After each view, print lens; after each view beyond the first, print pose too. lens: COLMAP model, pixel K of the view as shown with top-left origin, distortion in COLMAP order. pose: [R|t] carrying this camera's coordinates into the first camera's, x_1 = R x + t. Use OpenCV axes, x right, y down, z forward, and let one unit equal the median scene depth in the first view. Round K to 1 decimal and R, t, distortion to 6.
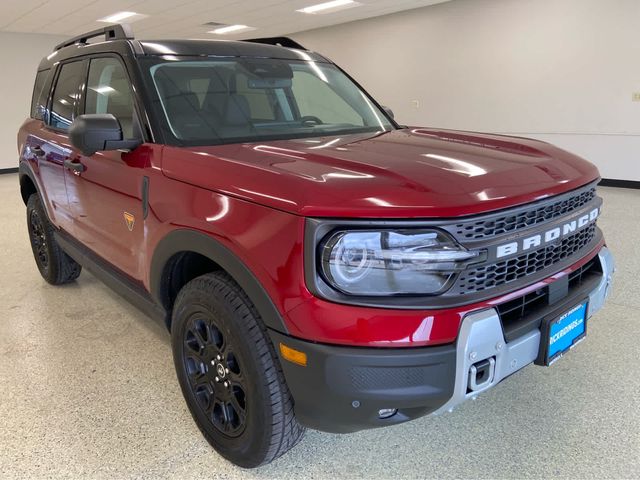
lens RADIAL K [[503.5, 0, 320.0], [0, 503.5, 240.0], [0, 0, 1]] dist [0.029445, -0.005731]
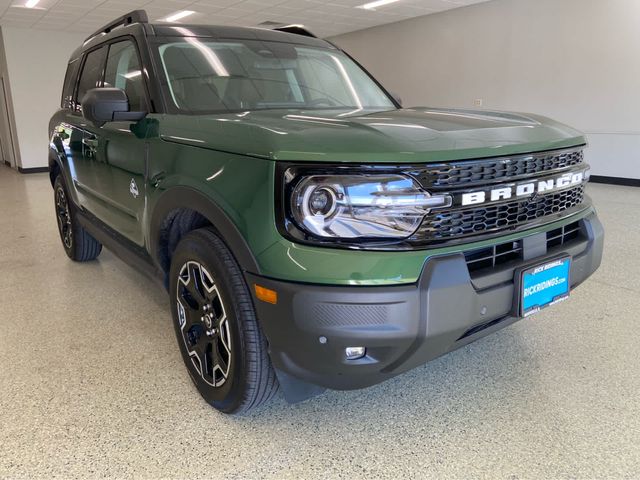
lens RADIAL K [[503.5, 0, 320.0], [0, 503.5, 240.0], [0, 0, 1]] dist [0.029445, -0.005731]
pose [[0.997331, 0.015056, -0.071447, 0.116056], [-0.016884, 0.999544, -0.025047, 0.118983], [0.071037, 0.026186, 0.997130, -0.043190]]
